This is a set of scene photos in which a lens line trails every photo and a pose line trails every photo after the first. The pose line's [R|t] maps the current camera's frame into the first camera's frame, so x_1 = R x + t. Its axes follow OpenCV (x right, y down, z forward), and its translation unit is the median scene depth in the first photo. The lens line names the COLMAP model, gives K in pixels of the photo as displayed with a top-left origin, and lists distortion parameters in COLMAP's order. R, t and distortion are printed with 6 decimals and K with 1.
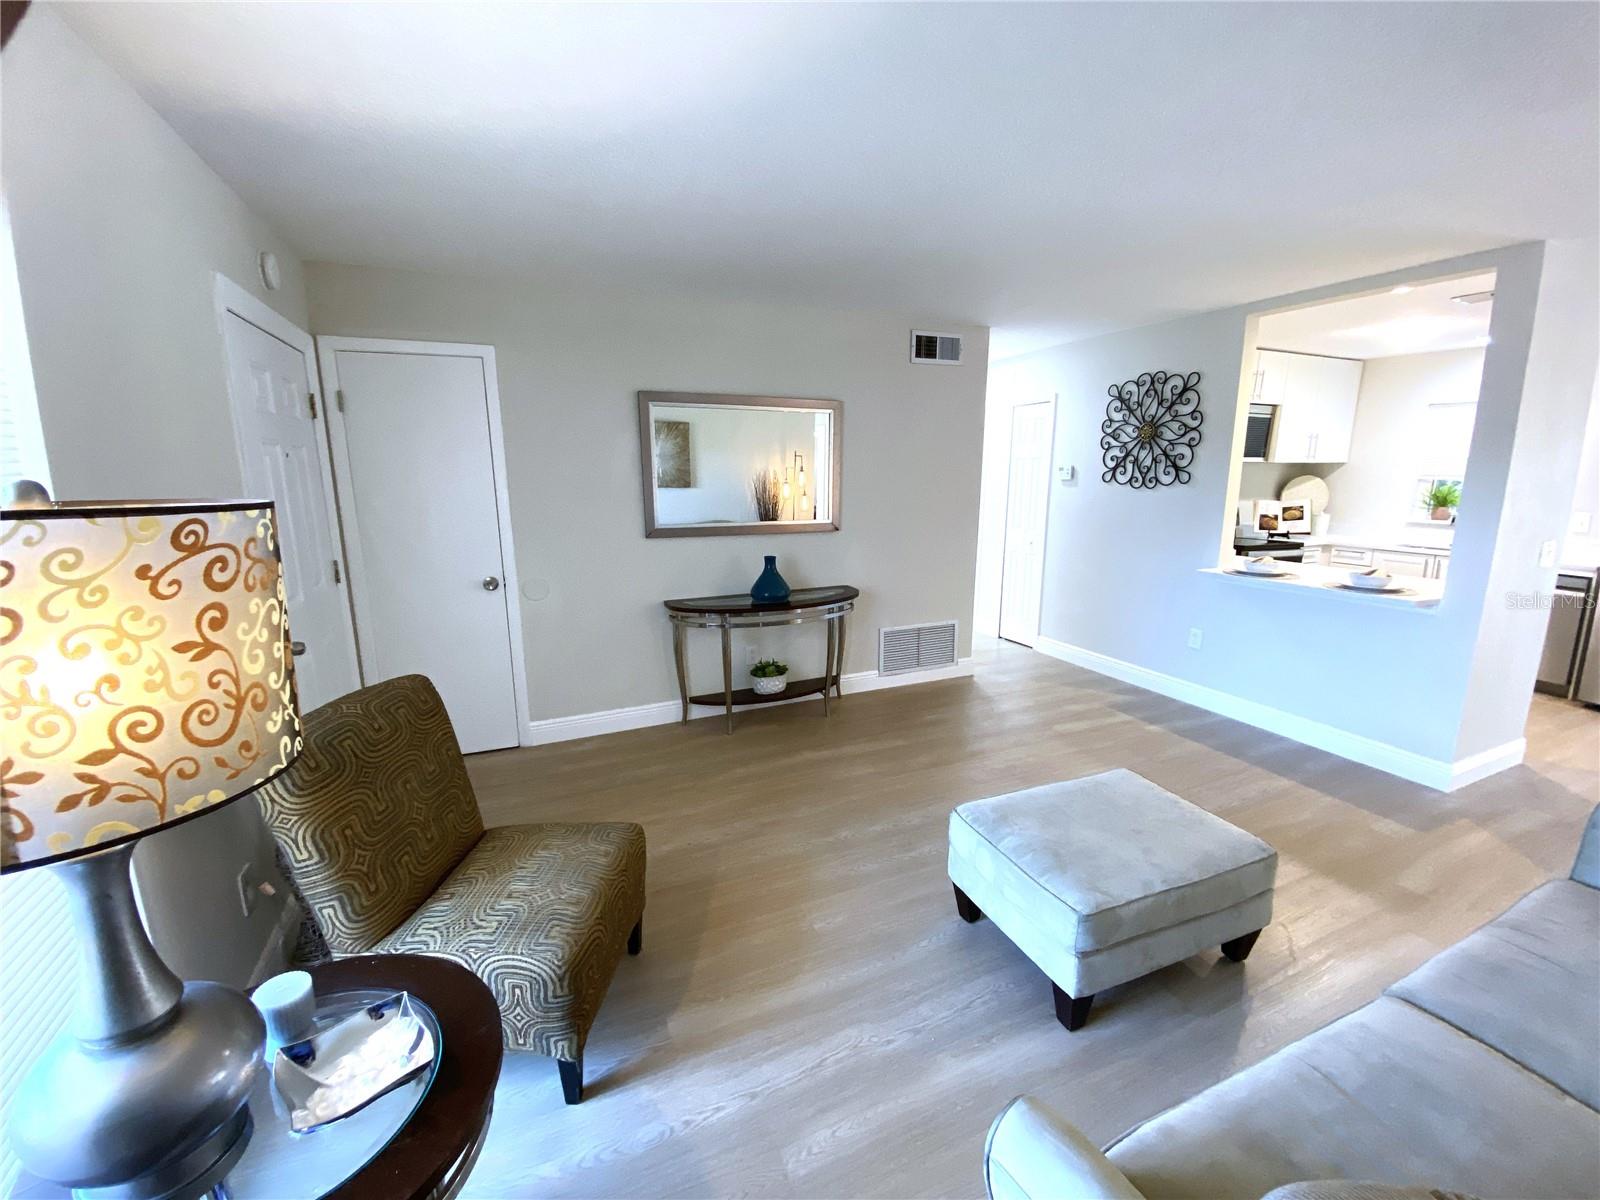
lens RADIAL K [[663.2, 0, 800.0], [0, 663.2, 600.0], [0, 0, 1]] dist [0.037492, -0.025509]
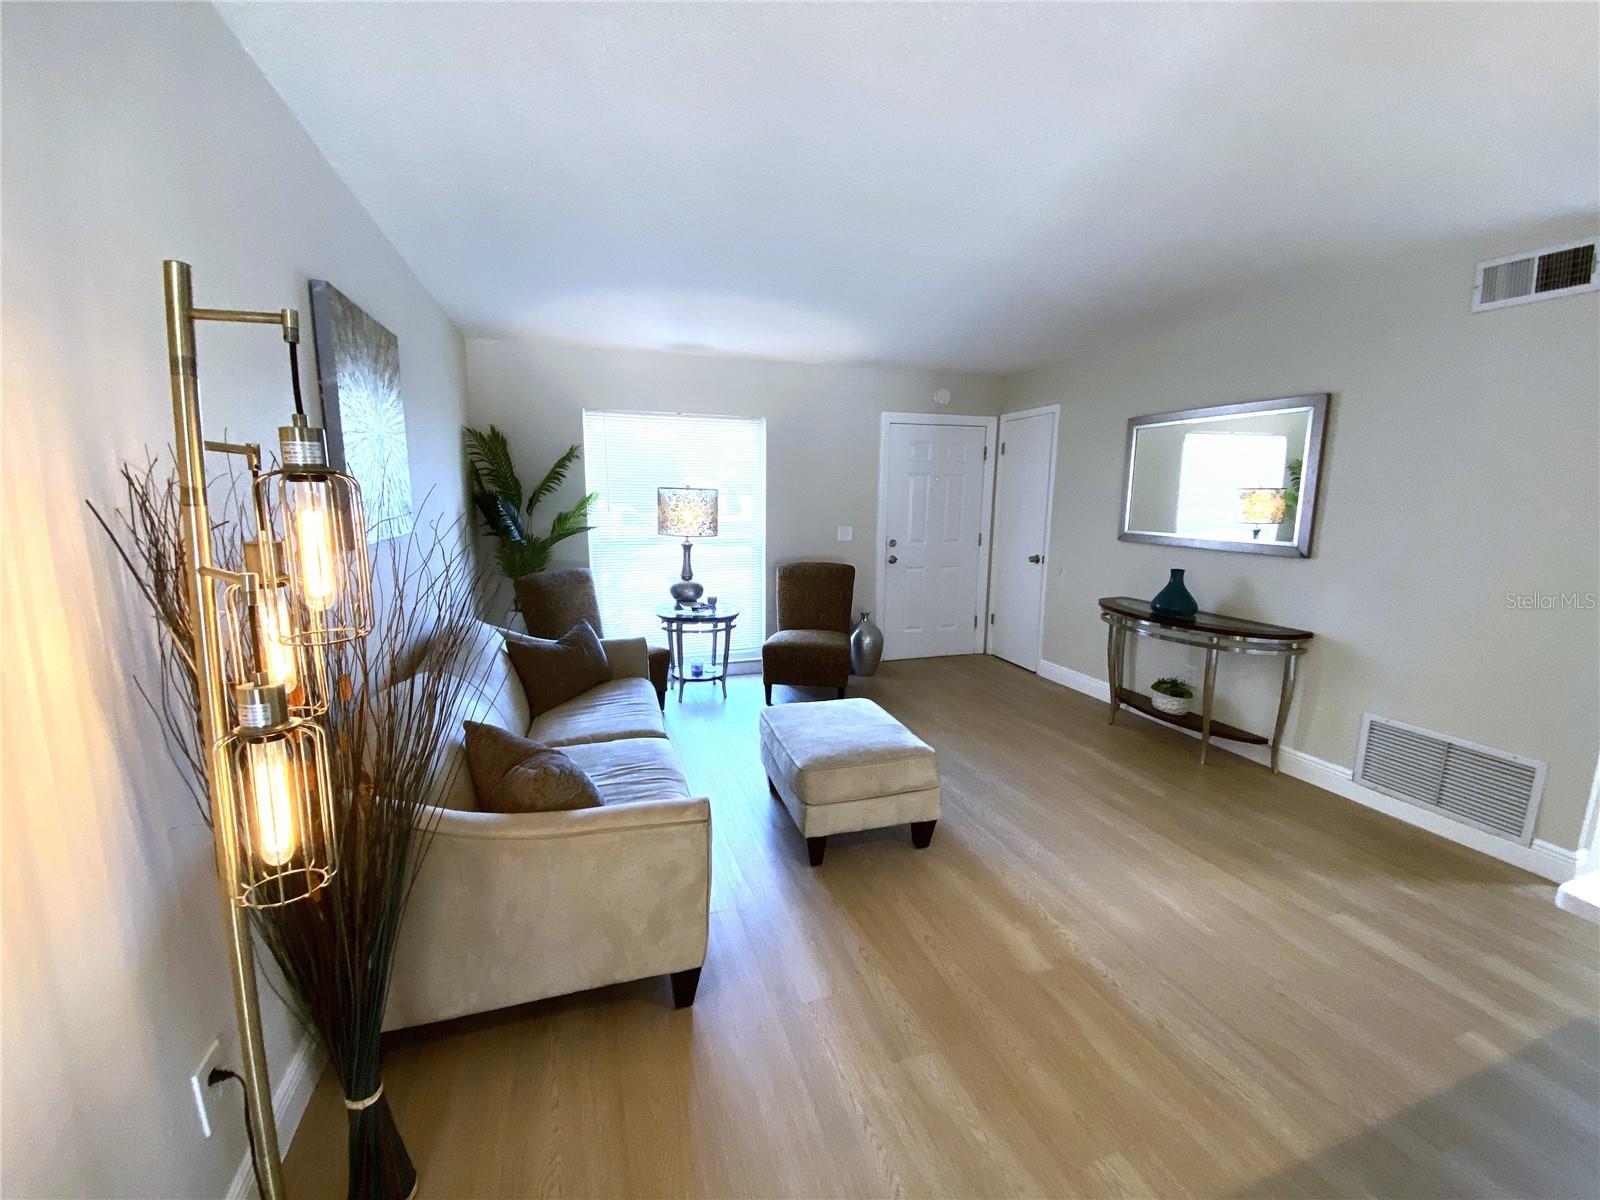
lens RADIAL K [[663.2, 0, 800.0], [0, 663.2, 600.0], [0, 0, 1]] dist [0.037492, -0.025509]
pose [[-0.105163, 0.156523, -0.982060, 0.968803], [-0.208638, 0.962084, 0.175681, -0.078180], [0.972323, 0.223370, -0.068519, 0.524836]]
